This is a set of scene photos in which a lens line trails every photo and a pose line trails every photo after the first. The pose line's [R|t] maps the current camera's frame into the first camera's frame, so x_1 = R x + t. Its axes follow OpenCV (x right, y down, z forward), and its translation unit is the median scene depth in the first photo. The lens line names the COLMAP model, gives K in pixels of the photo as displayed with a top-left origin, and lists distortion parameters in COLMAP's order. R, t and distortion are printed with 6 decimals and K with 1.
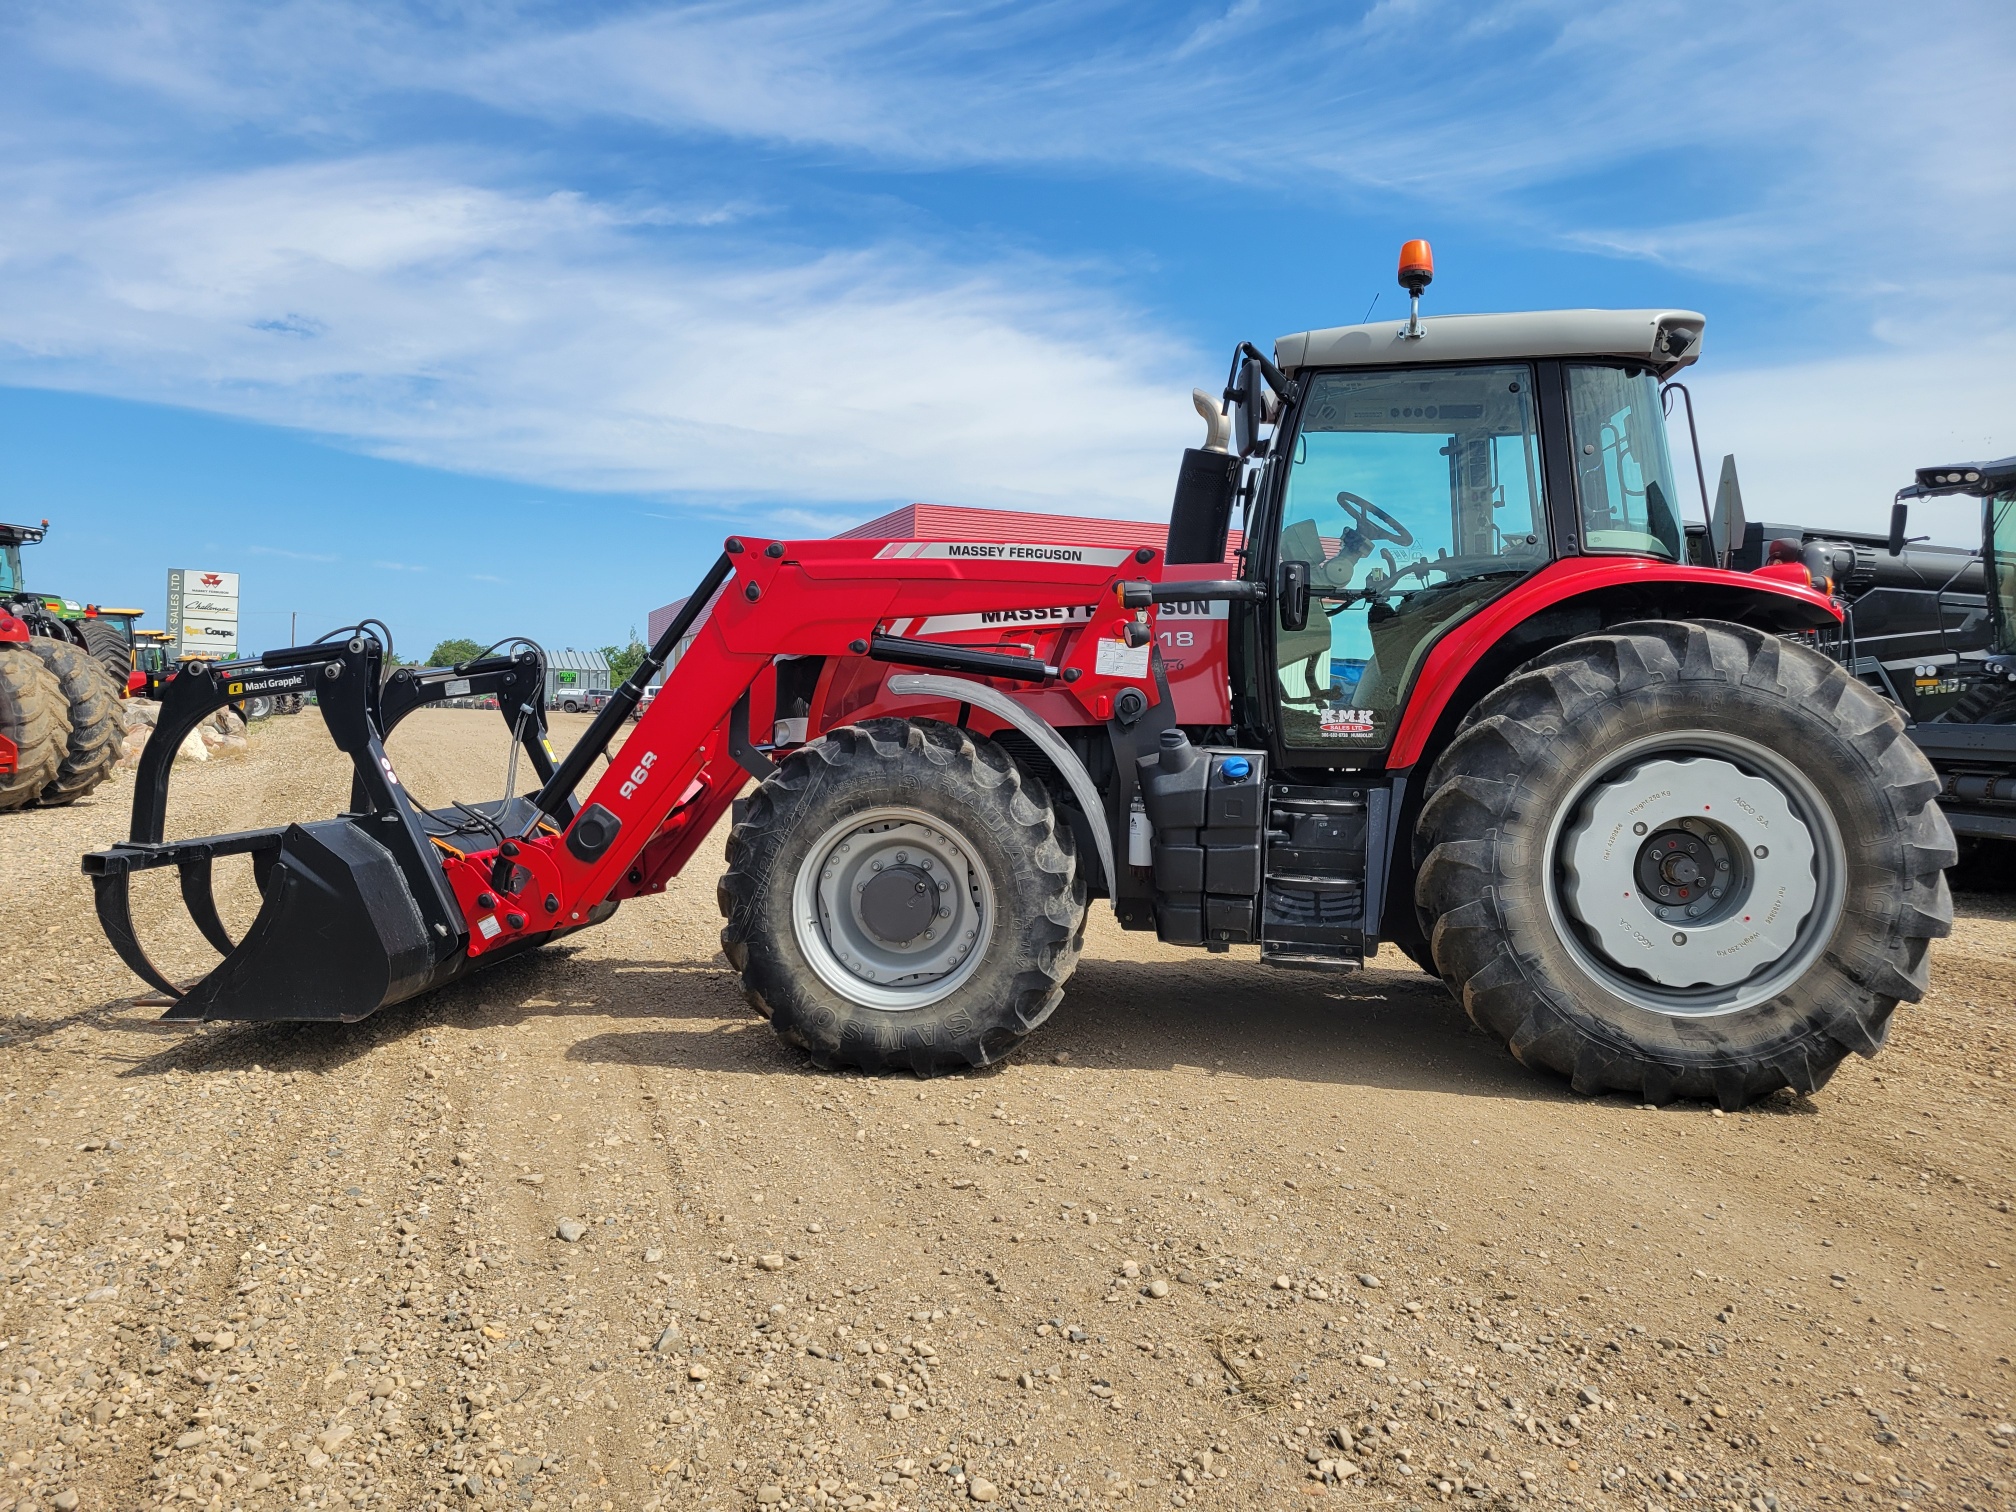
lens RADIAL K [[1658.1, 0, 1007.2], [0, 1658.1, 728.0], [0, 0, 1]] dist [0.144451, -0.114323]
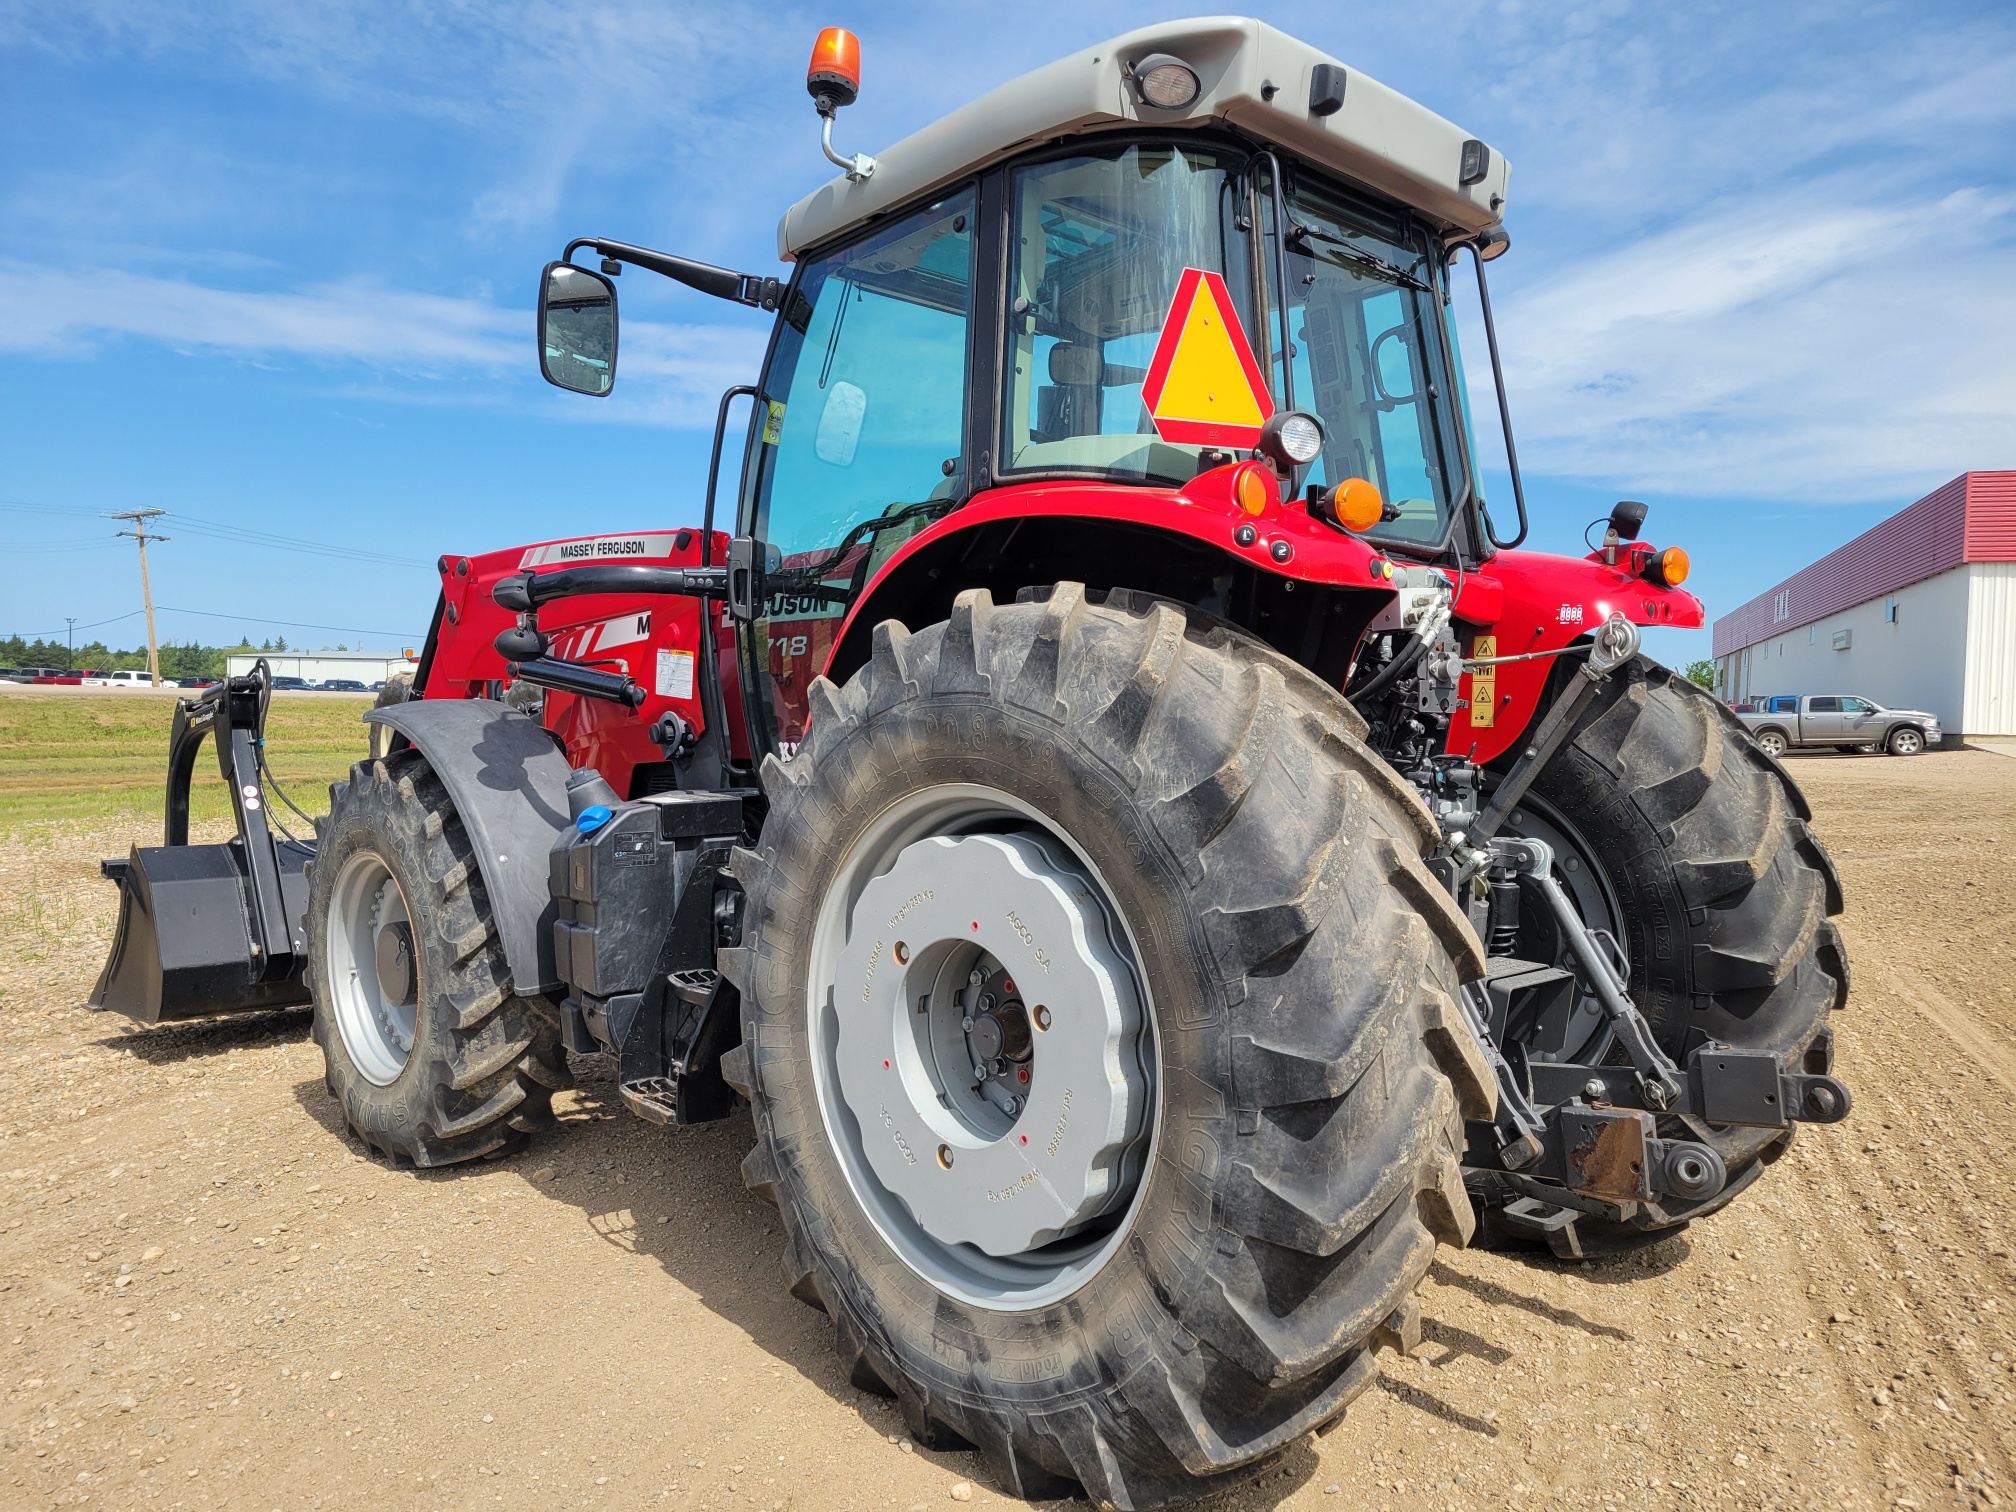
lens RADIAL K [[1501.1, 0, 1044.3], [0, 1501.1, 746.5], [0, 0, 1]] dist [0.092918, -0.085365]
pose [[0.756672, 0.006329, -0.653764, 0.748565], [-0.002204, 0.999972, 0.007130, -0.014679], [0.653791, -0.003954, 0.756665, 0.644589]]
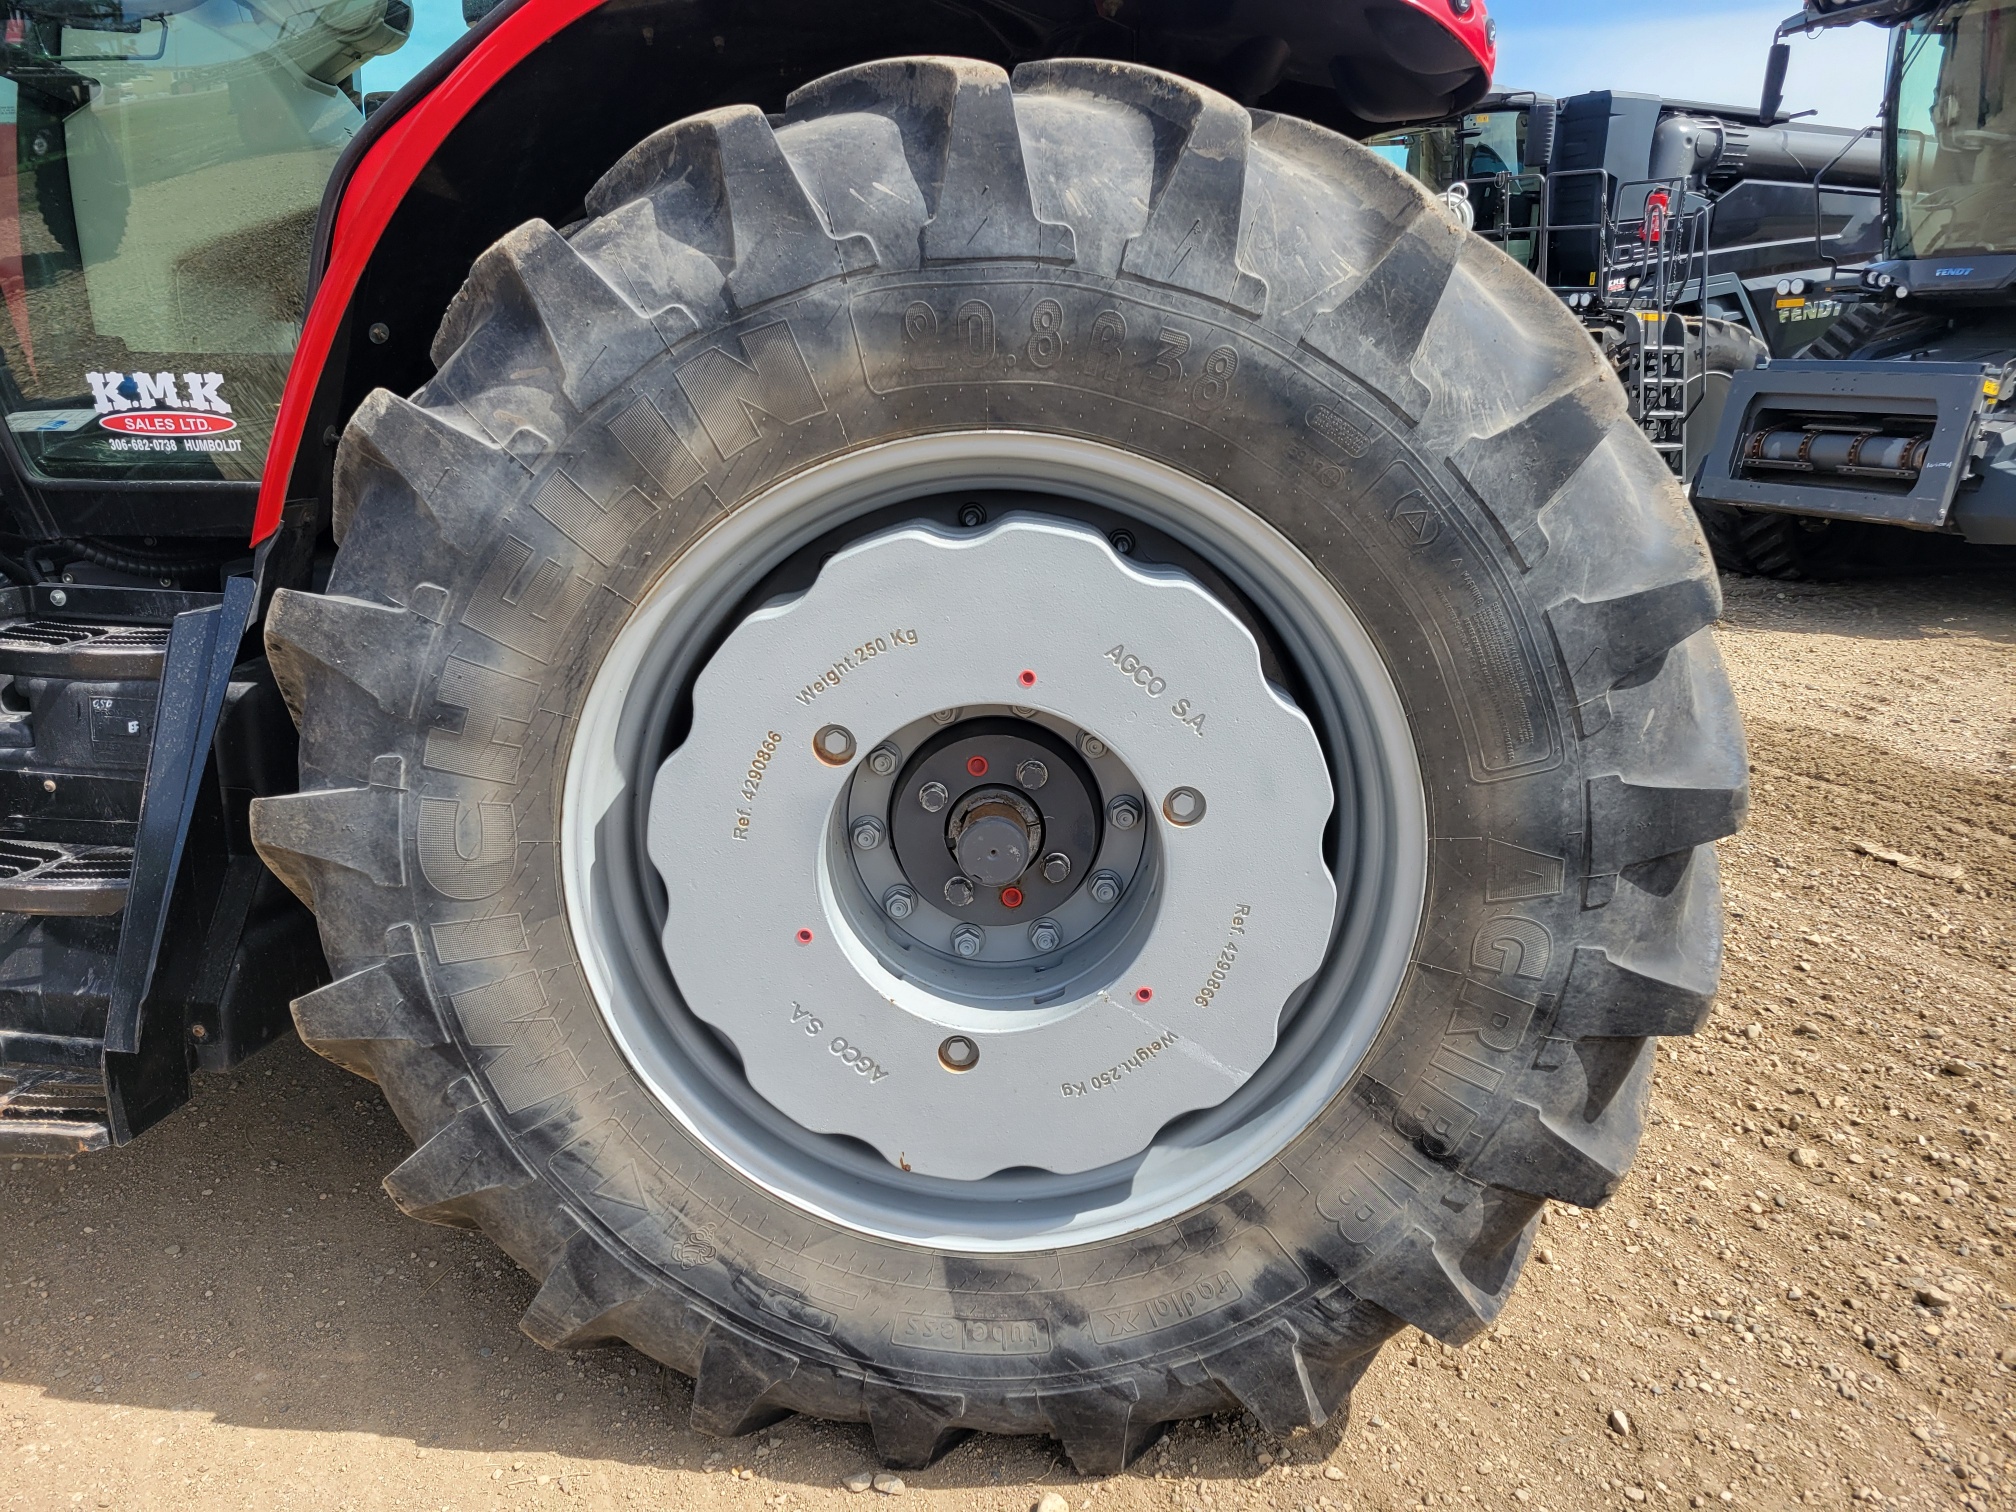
lens RADIAL K [[1501.1, 0, 1044.3], [0, 1501.1, 746.5], [0, 0, 1]] dist [0.092918, -0.085365]
pose [[0.998821, -0.027853, 0.039766, 0.404192], [0.017604, 0.971104, 0.238008, -0.008518], [-0.045246, -0.237028, 0.970449, 0.717727]]
